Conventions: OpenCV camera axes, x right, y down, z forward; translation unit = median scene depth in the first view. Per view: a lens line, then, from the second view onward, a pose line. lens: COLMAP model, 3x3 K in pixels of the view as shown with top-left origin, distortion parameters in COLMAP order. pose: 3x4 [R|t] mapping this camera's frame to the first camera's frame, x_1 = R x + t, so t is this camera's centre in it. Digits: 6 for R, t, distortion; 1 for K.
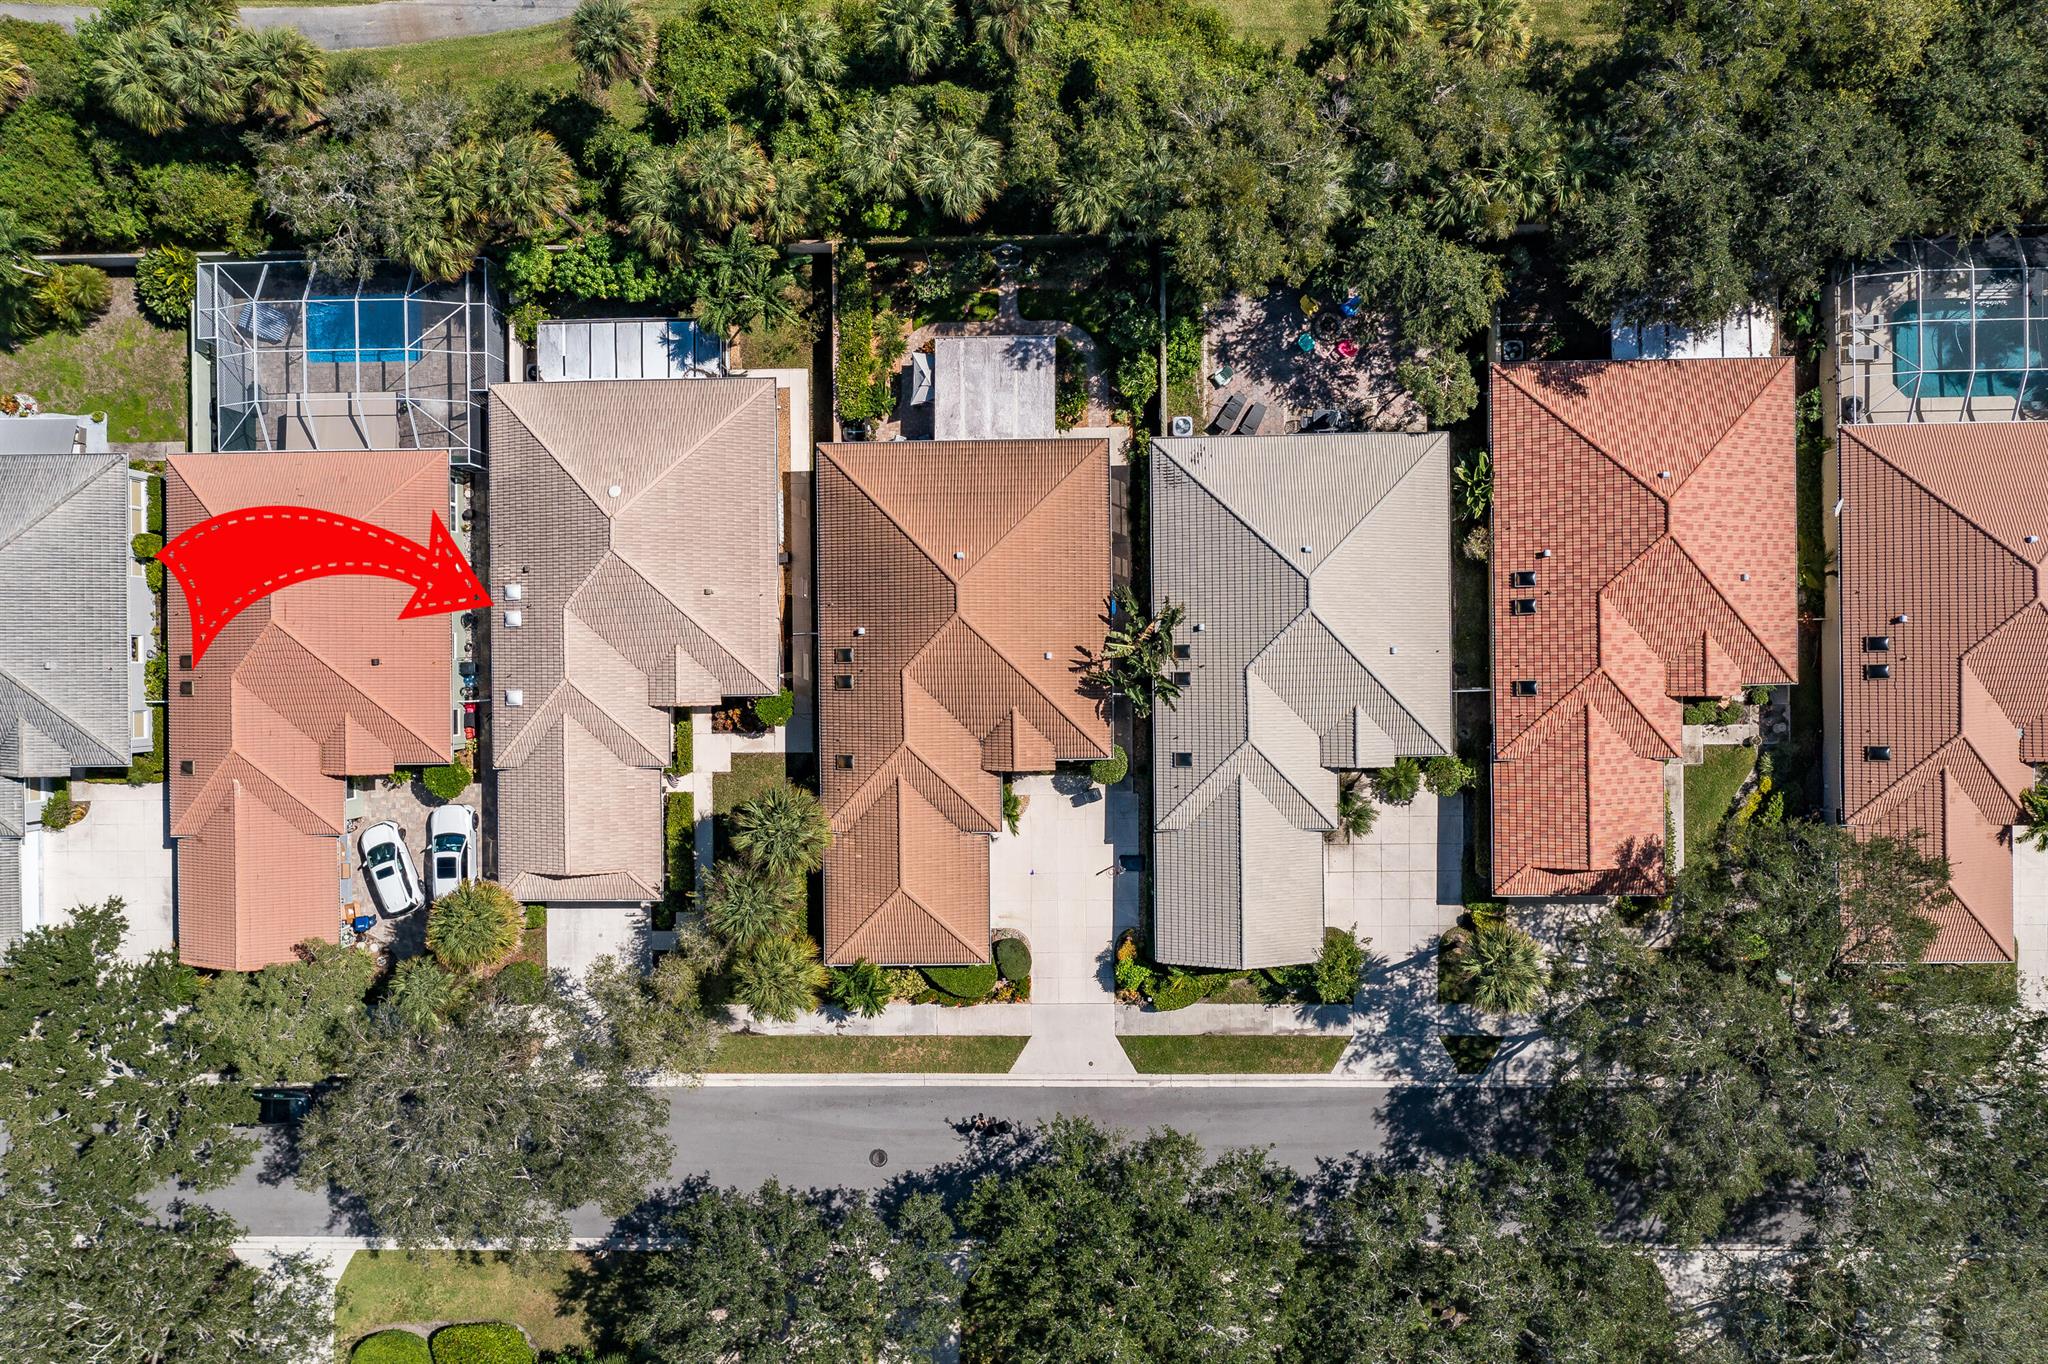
lens RADIAL K [[1612.6, 0, 1024.3], [0, 1612.6, 614.7], [0, 0, 1]] dist [0.006114, -0.002034]
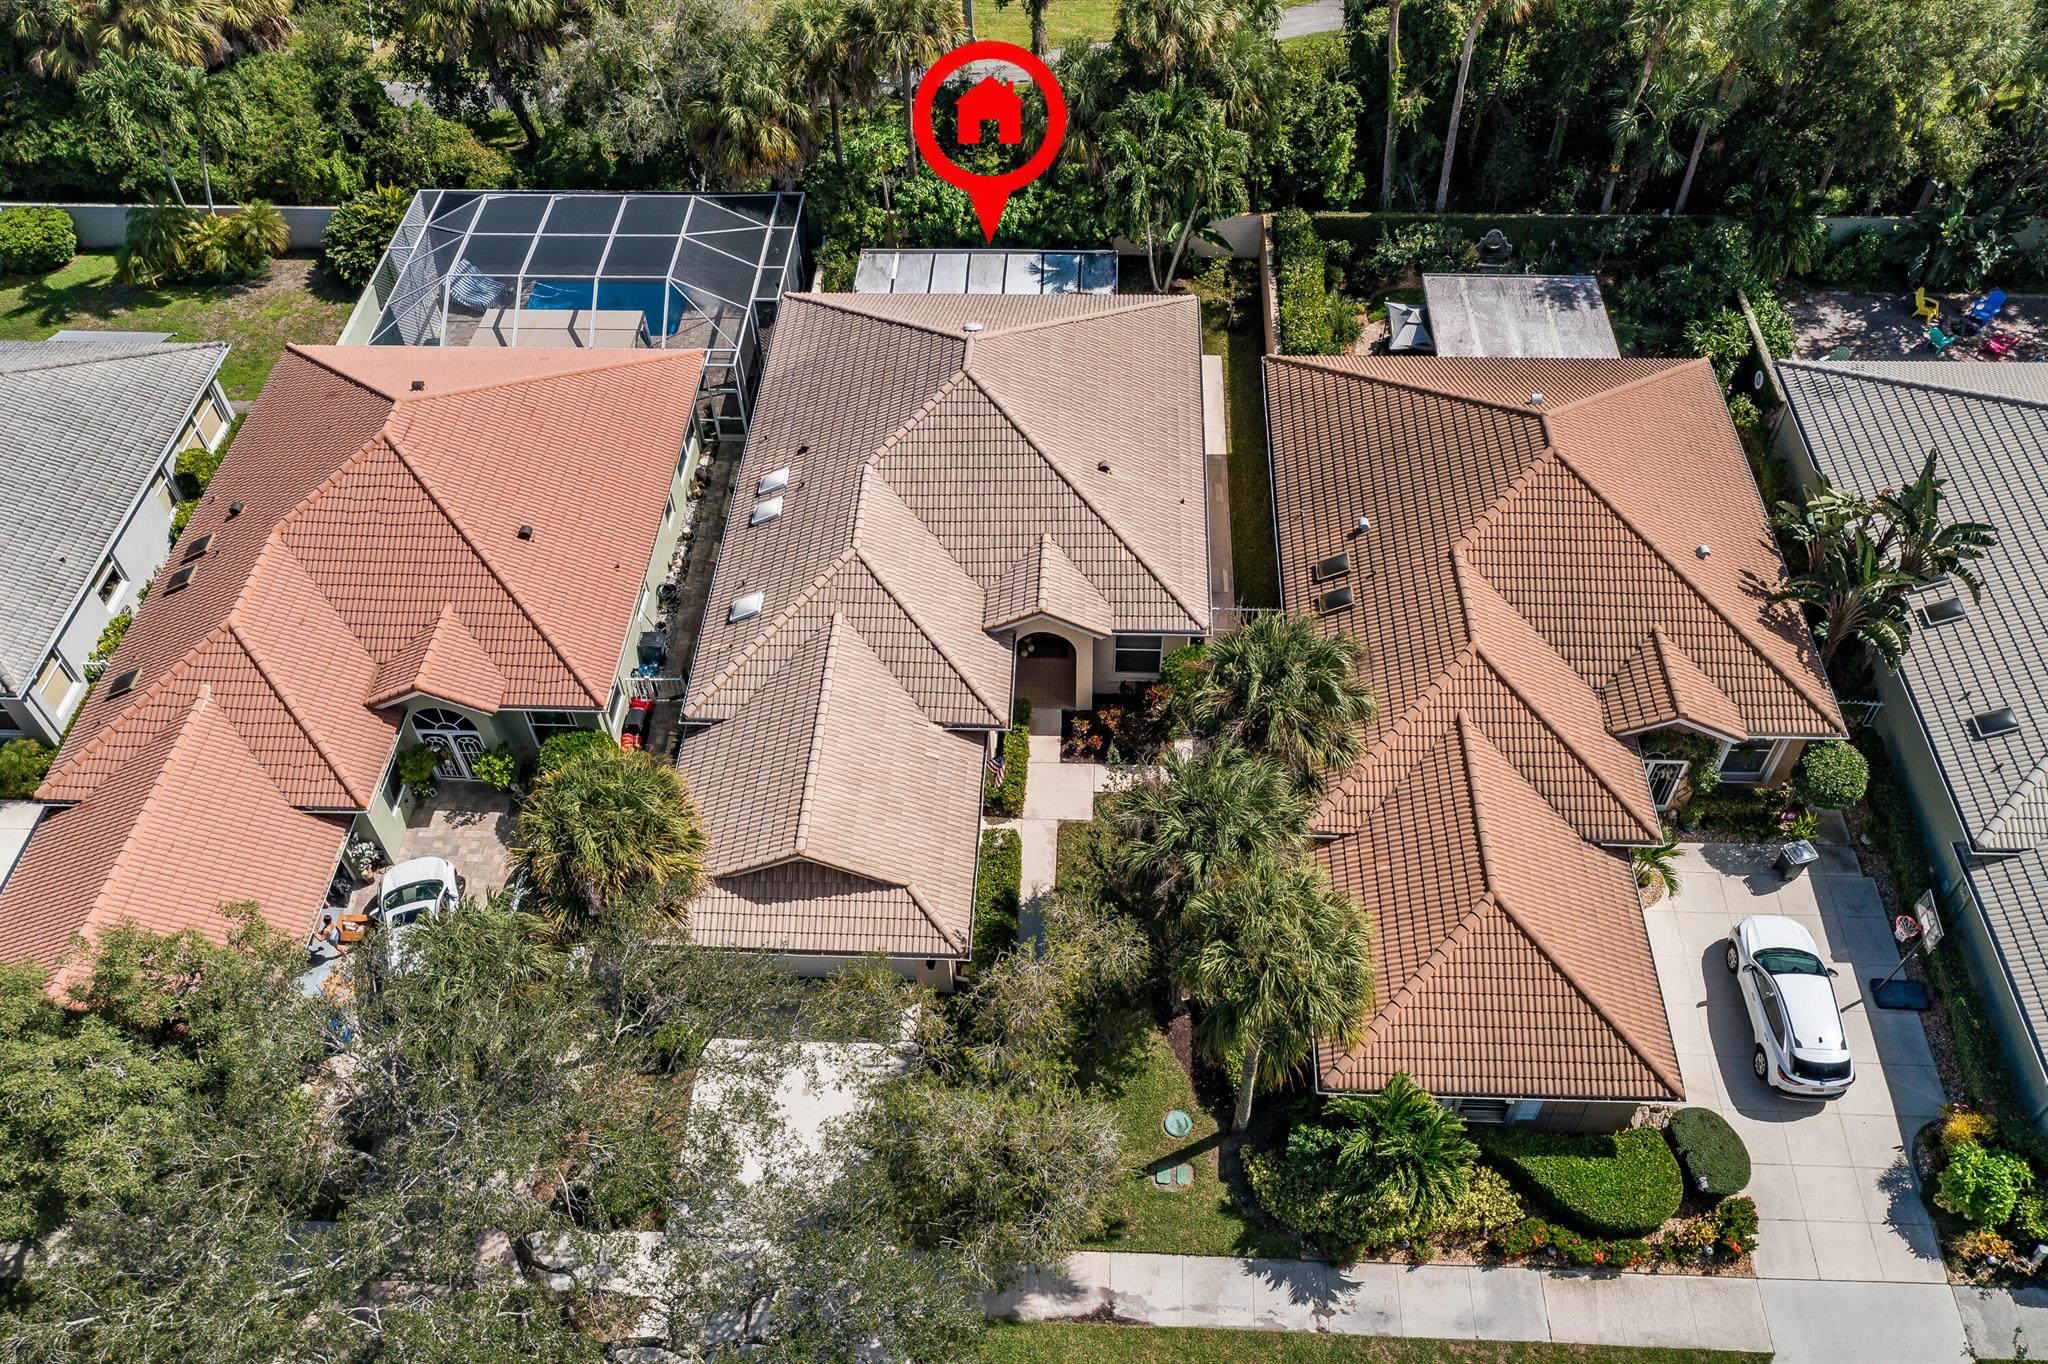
lens RADIAL K [[1602.0, 0, 1029.4], [0, 1602.0, 680.5], [0, 0, 1]] dist [0.000391, 0.001324]
pose [[0.998163, 0.056474, -0.021953, -0.199191], [-0.057269, 0.761037, -0.646175, 0.421391], [-0.019785, 0.646245, 0.762873, 0.574868]]
